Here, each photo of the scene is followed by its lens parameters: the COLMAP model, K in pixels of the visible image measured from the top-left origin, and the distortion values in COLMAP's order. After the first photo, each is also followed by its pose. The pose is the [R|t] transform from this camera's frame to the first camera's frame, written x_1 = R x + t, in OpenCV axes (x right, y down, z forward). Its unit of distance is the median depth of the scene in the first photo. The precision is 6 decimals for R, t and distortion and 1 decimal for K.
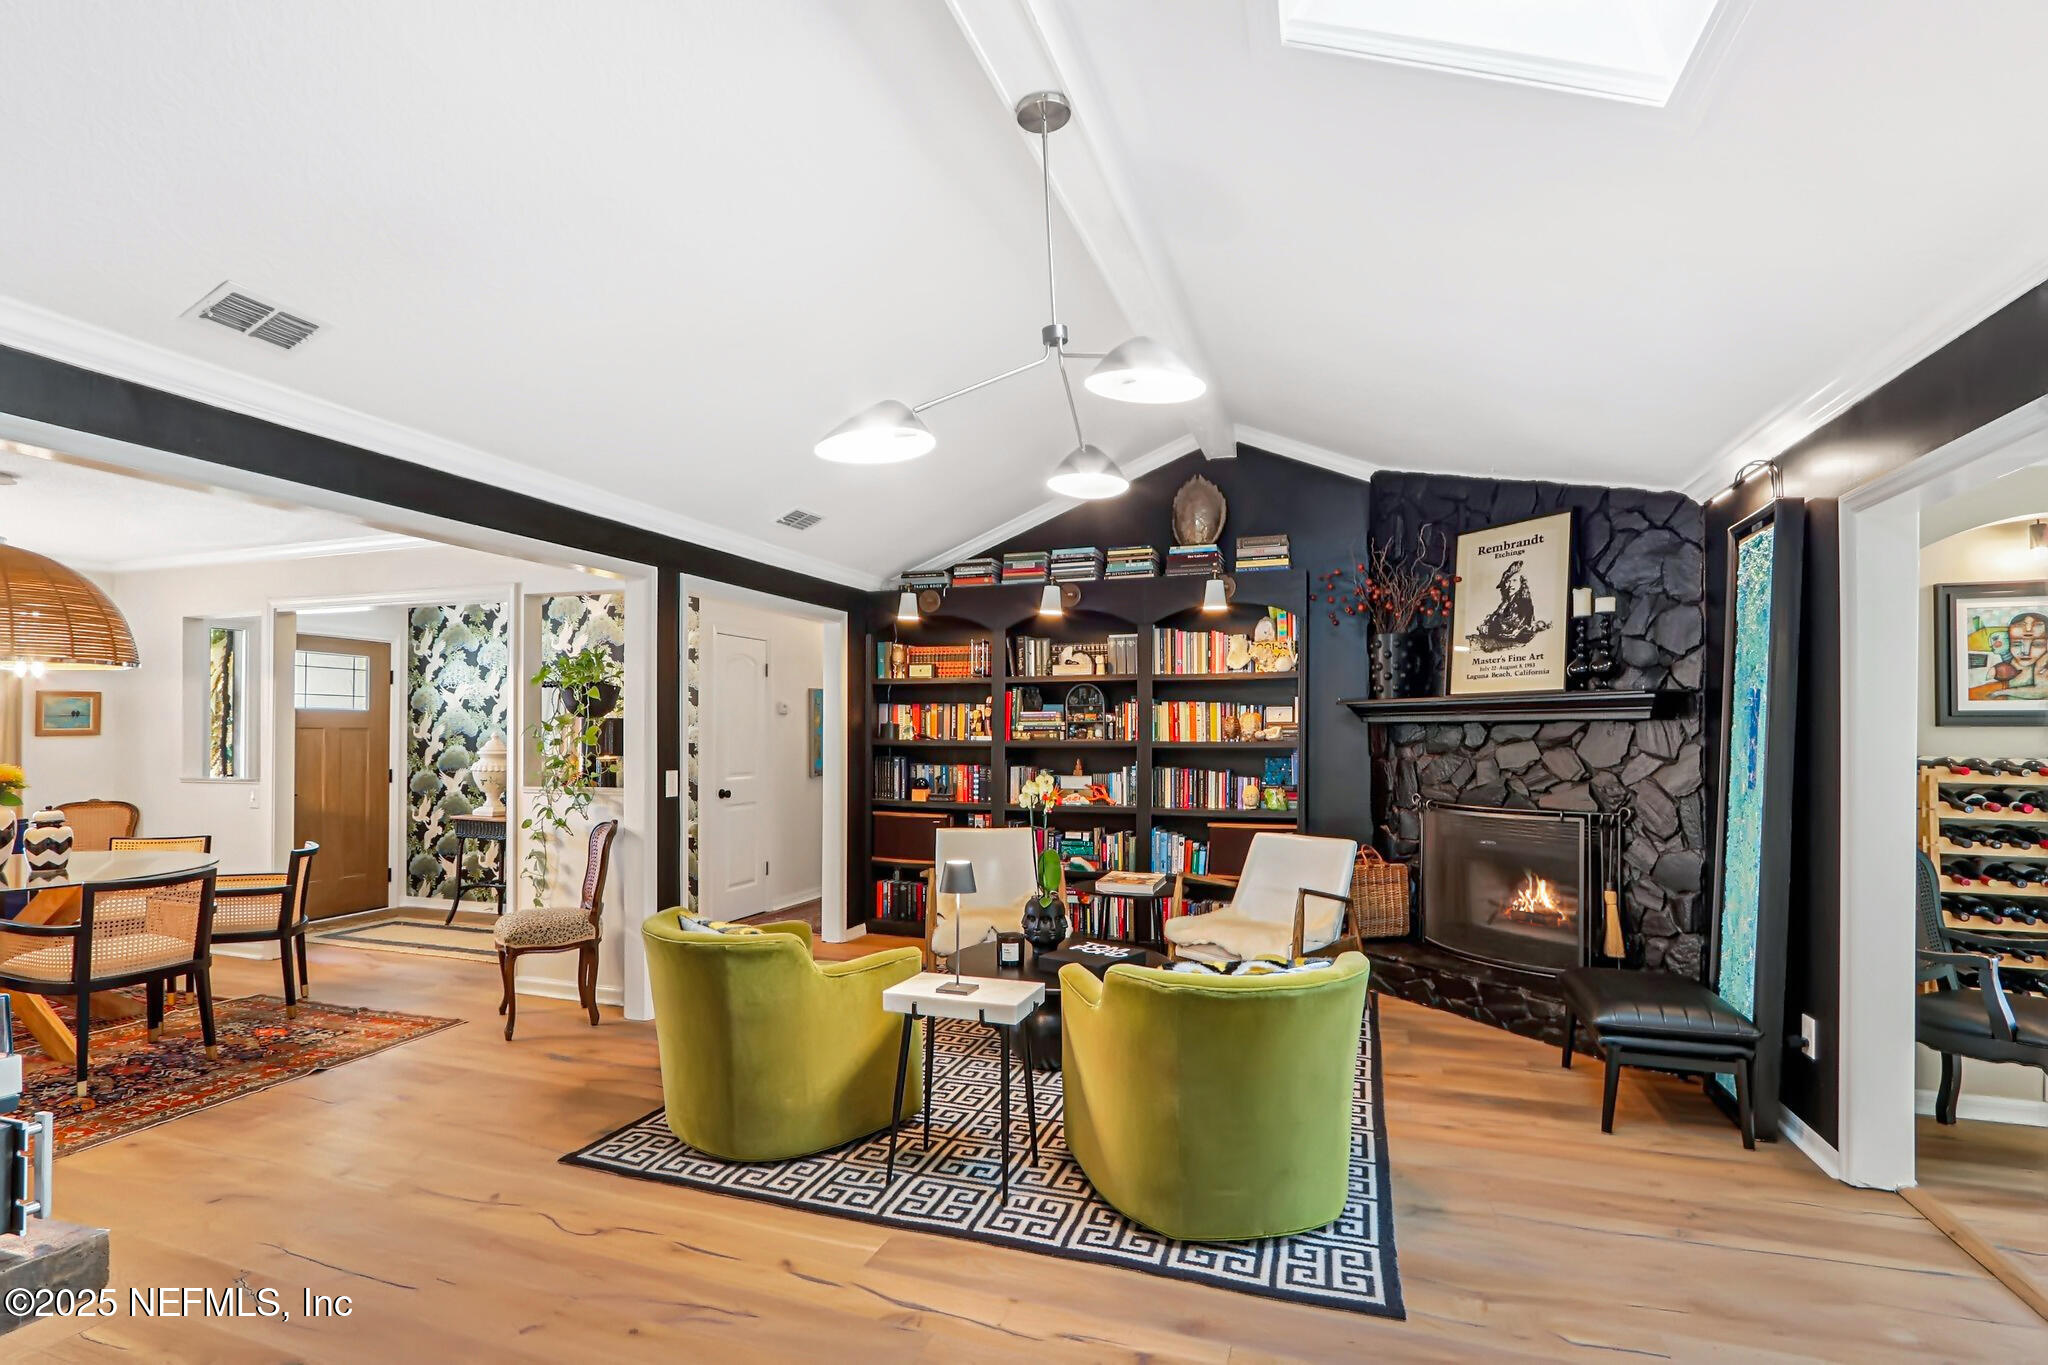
lens RADIAL K [[987.6, 0, 1000.2], [0, 987.6, 730.8], [0, 0, 1]] dist [-0.017684, 0.000438]
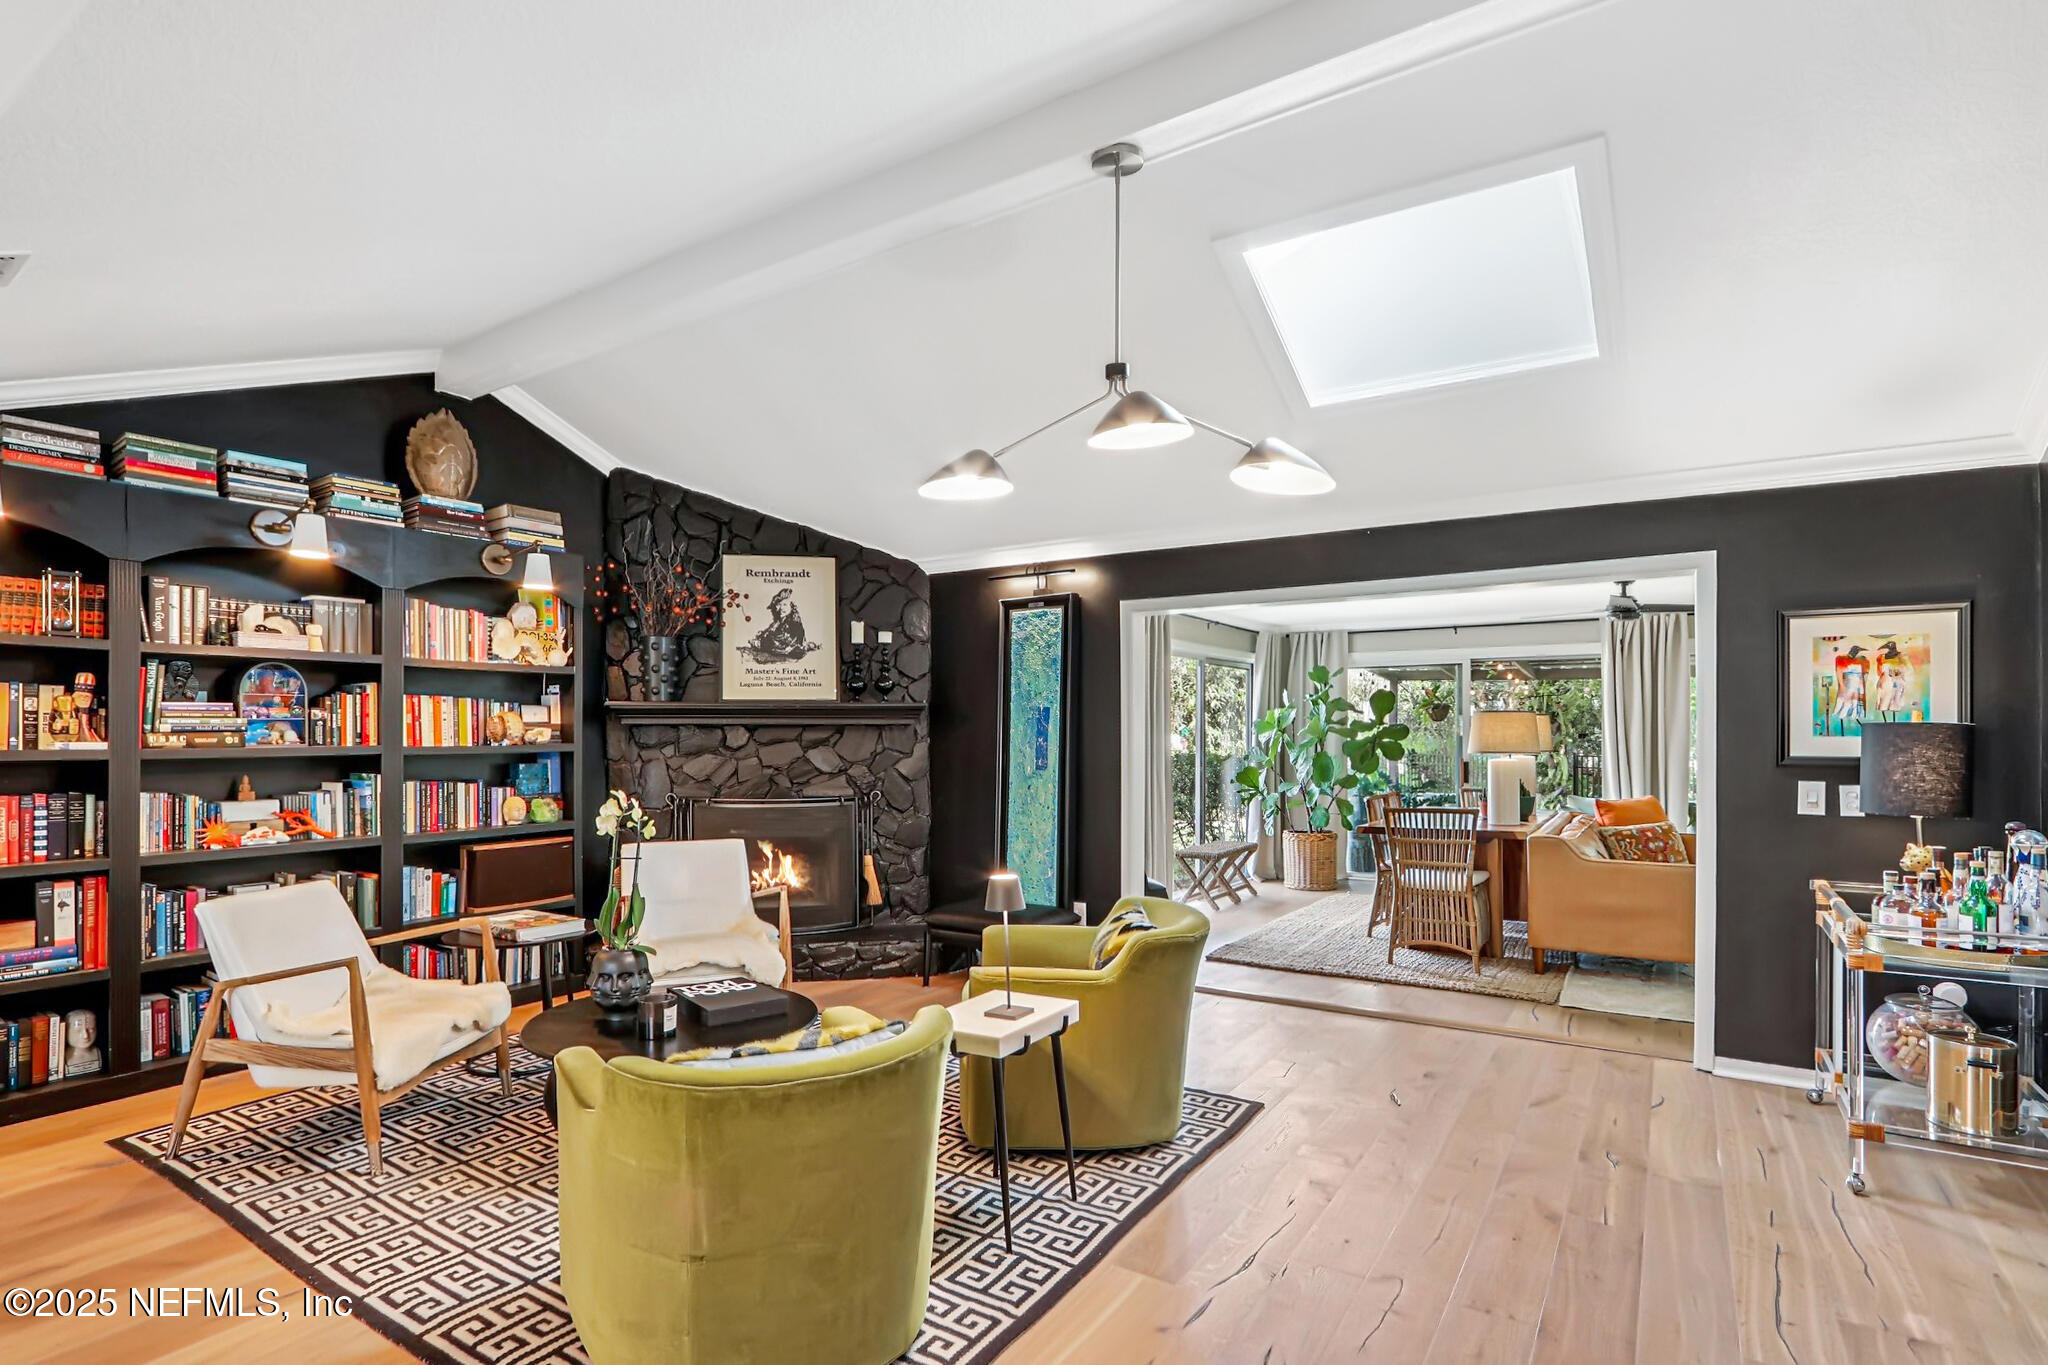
lens RADIAL K [[987.6, 0, 1000.2], [0, 987.6, 730.8], [0, 0, 1]] dist [-0.017684, 0.000438]
pose [[0.246698, 0.001022, 0.969092, -0.554441], [-0.001126, 0.999999, -0.000767, -0.001678], [-0.969092, -0.000902, 0.246699, 0.457075]]
